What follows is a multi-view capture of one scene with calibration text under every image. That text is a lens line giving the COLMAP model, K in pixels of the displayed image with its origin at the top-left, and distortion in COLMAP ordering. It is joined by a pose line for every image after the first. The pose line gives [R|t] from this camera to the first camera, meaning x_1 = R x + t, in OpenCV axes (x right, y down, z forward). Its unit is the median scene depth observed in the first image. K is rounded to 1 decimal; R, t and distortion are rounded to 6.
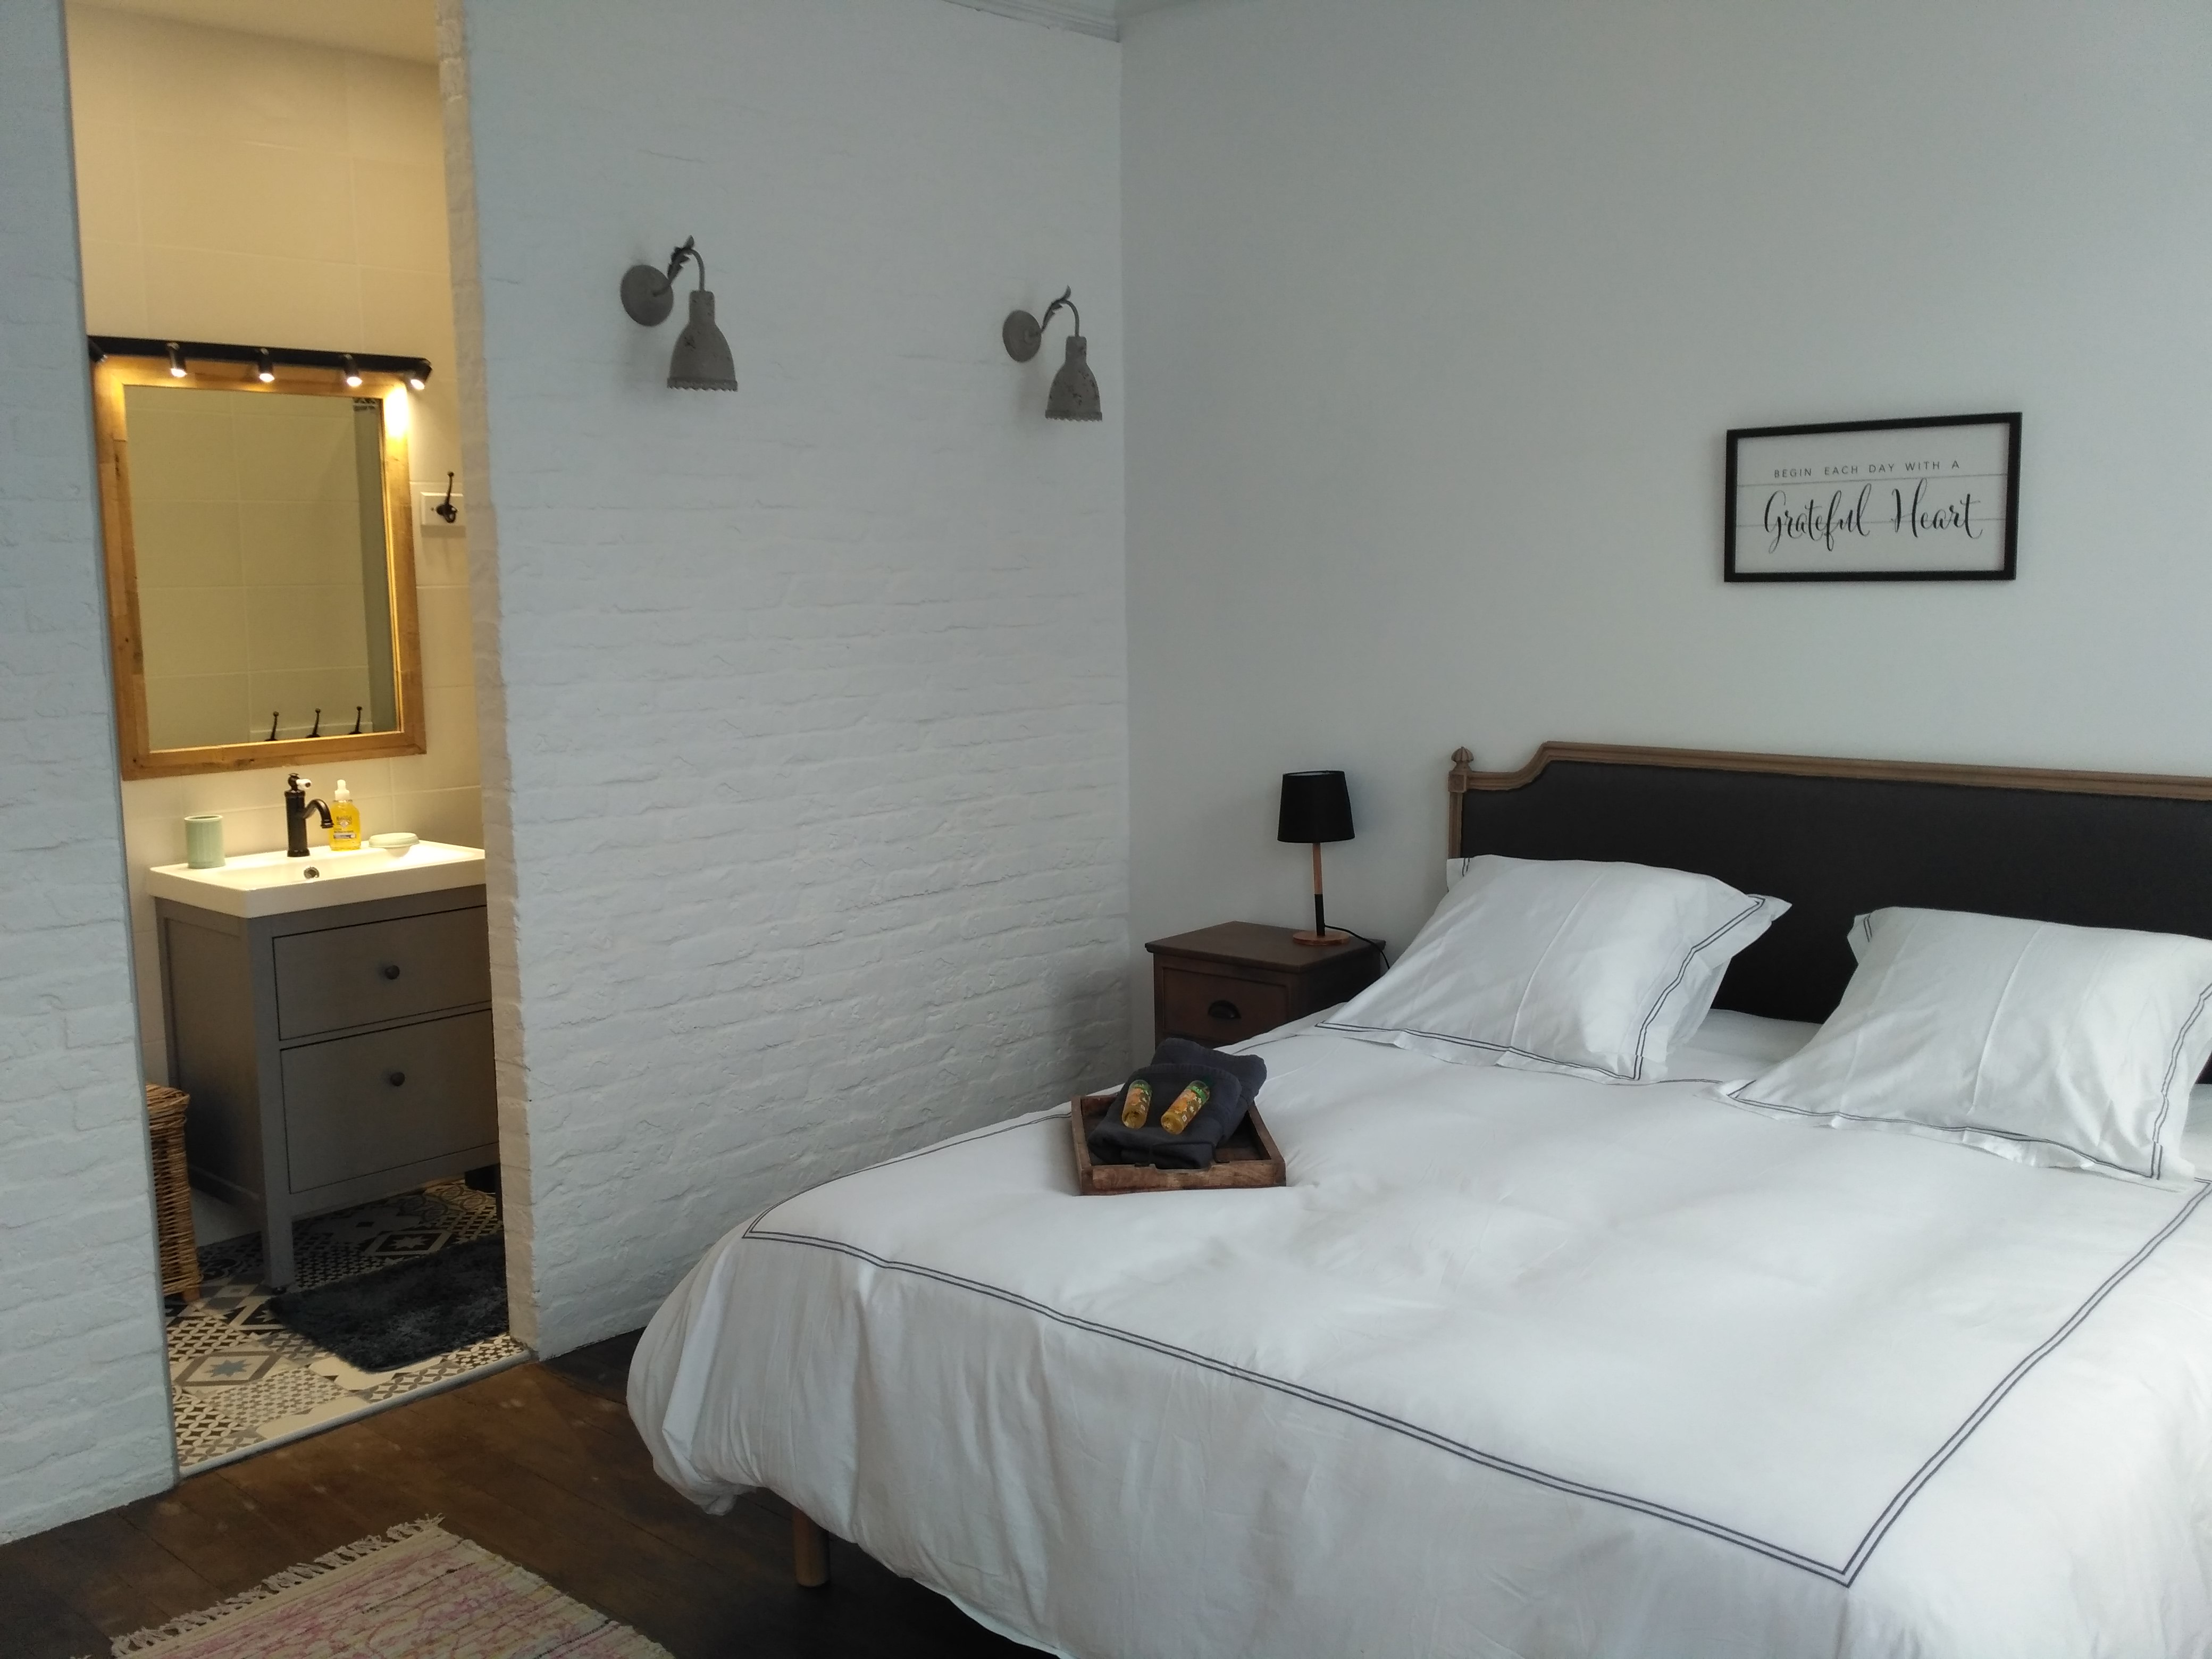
lens RADIAL K [[1991.0, 0, 1106.0], [0, 1991.0, 829.5], [0, 0, 1]] dist [0.016084, 0.014719]
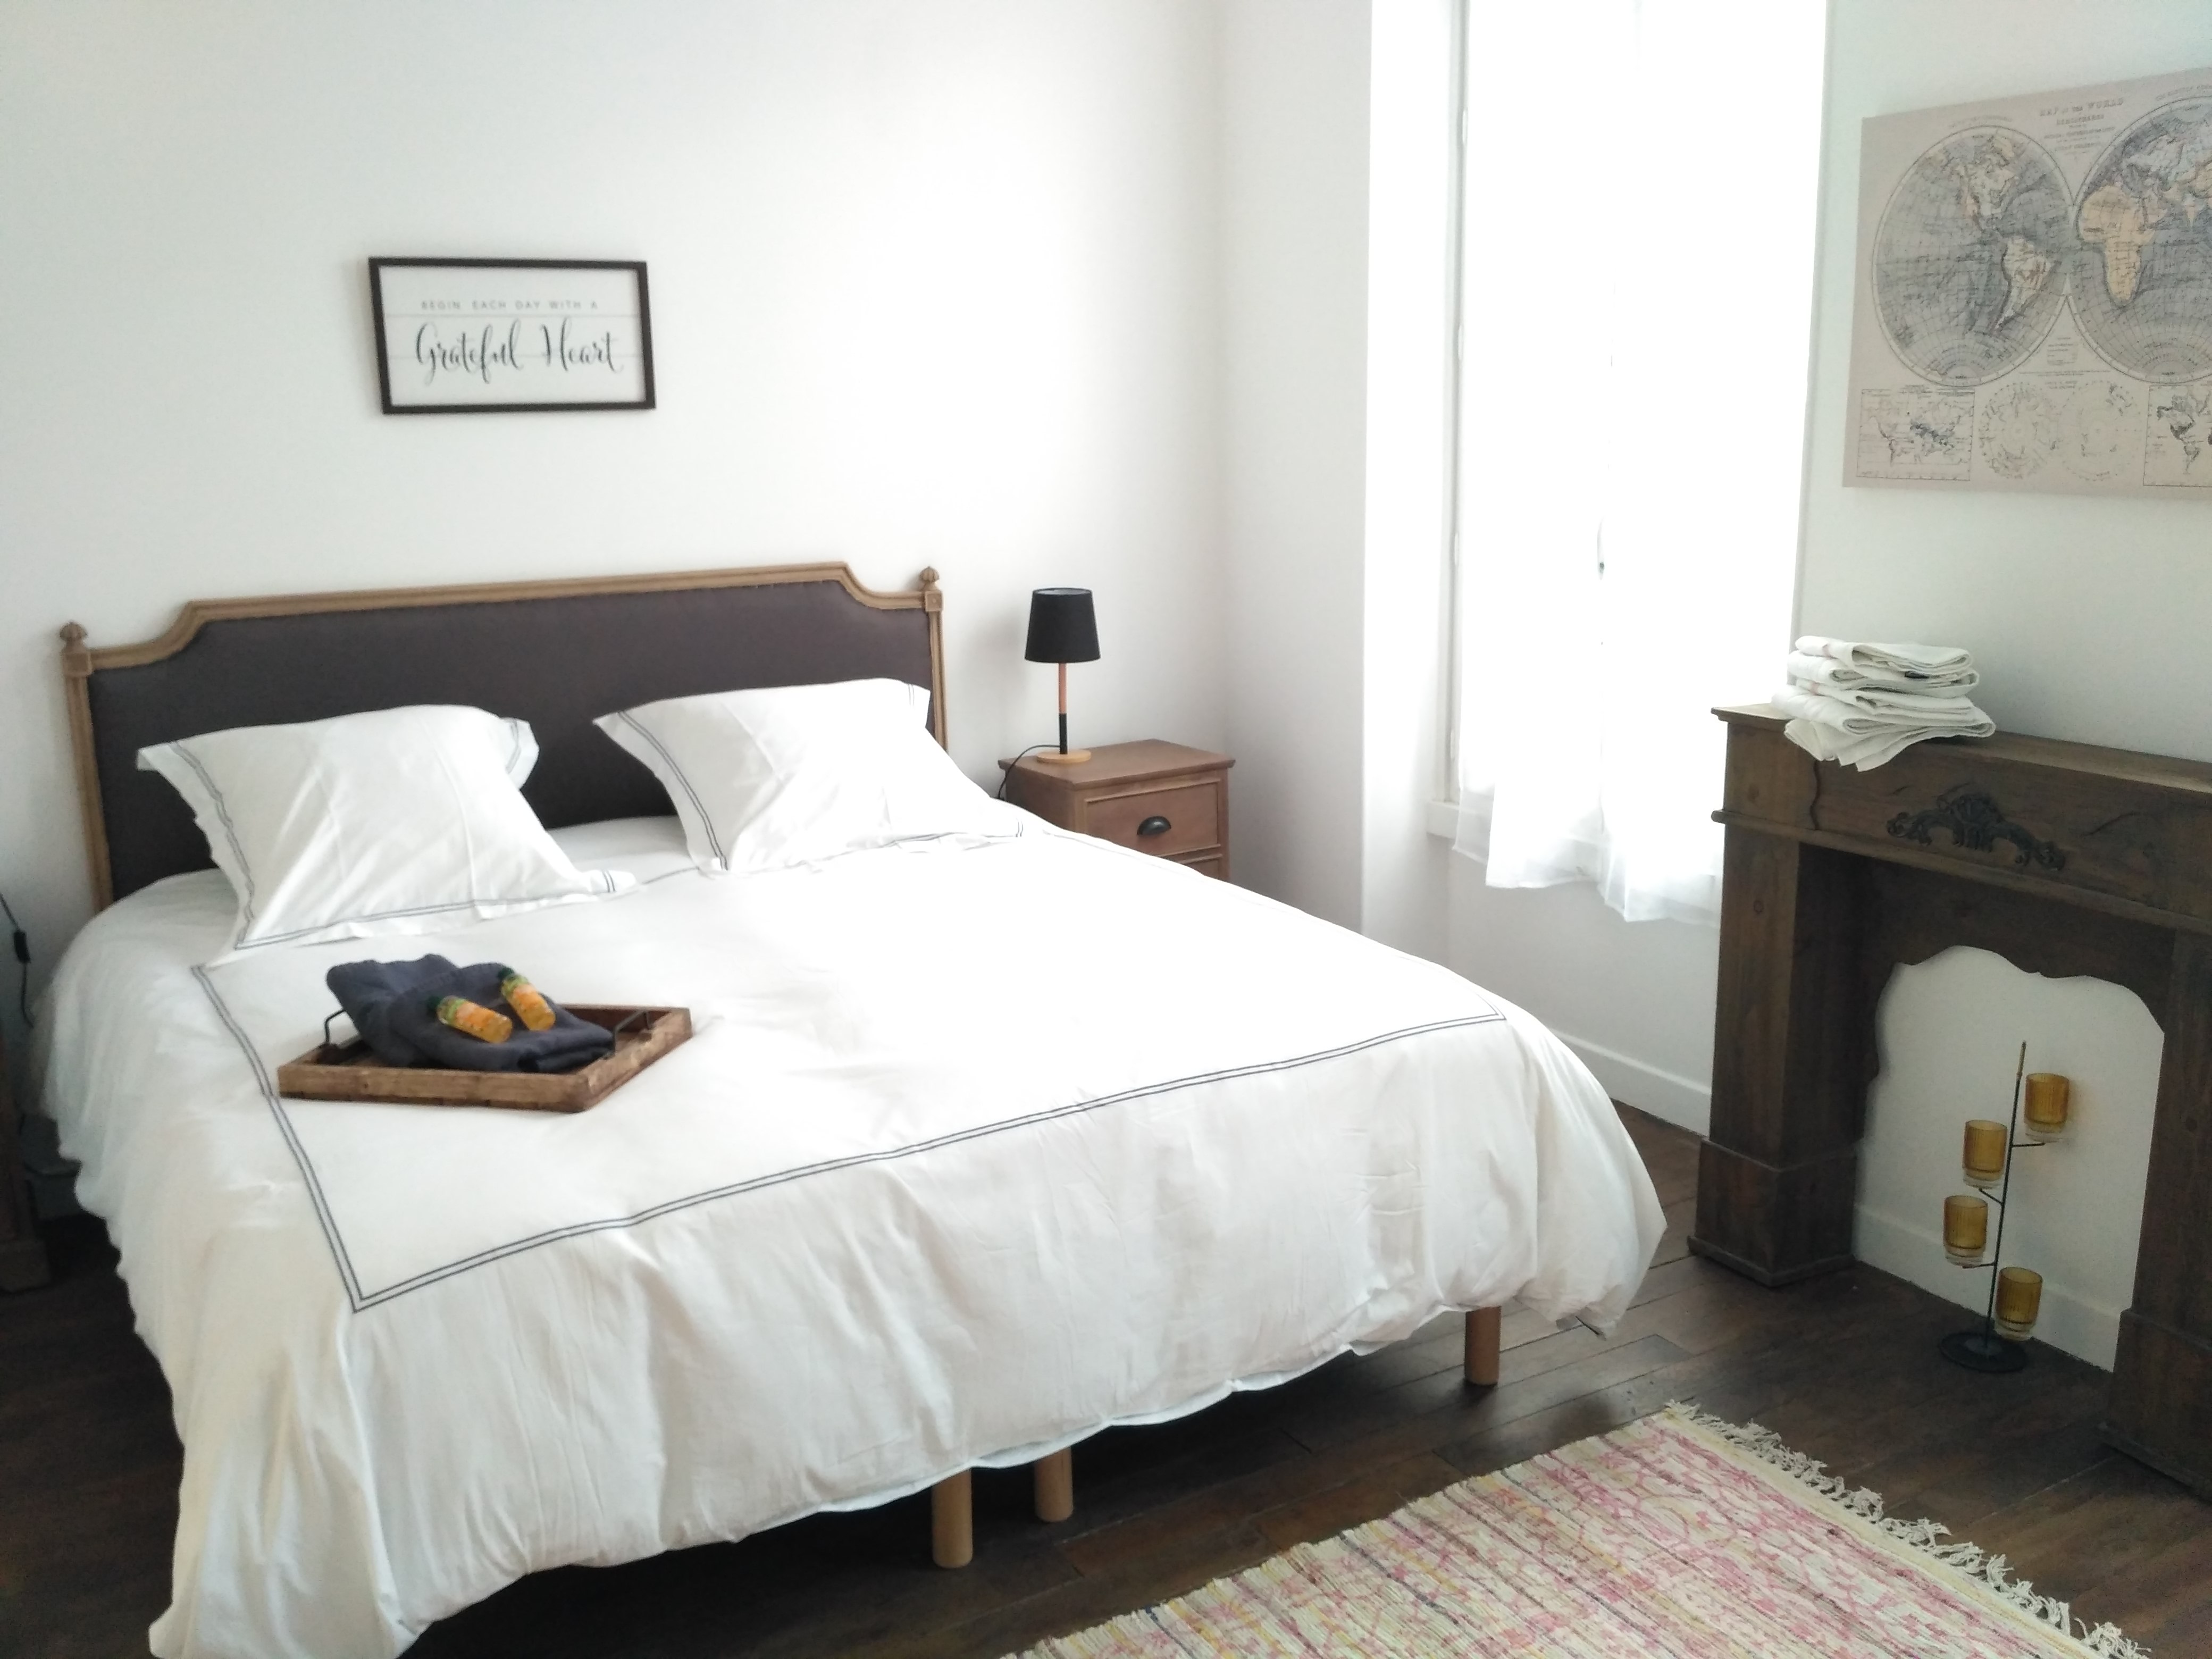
lens RADIAL K [[1985.5, 0, 1106.0], [0, 1985.5, 829.5], [0, 0, 1]] dist [0.135361, -0.239062]
pose [[0.300544, -0.200758, 0.932400, -0.582355], [0.145624, 0.975793, 0.163161, -0.037061], [-0.942585, 0.086742, 0.322504, 0.381258]]
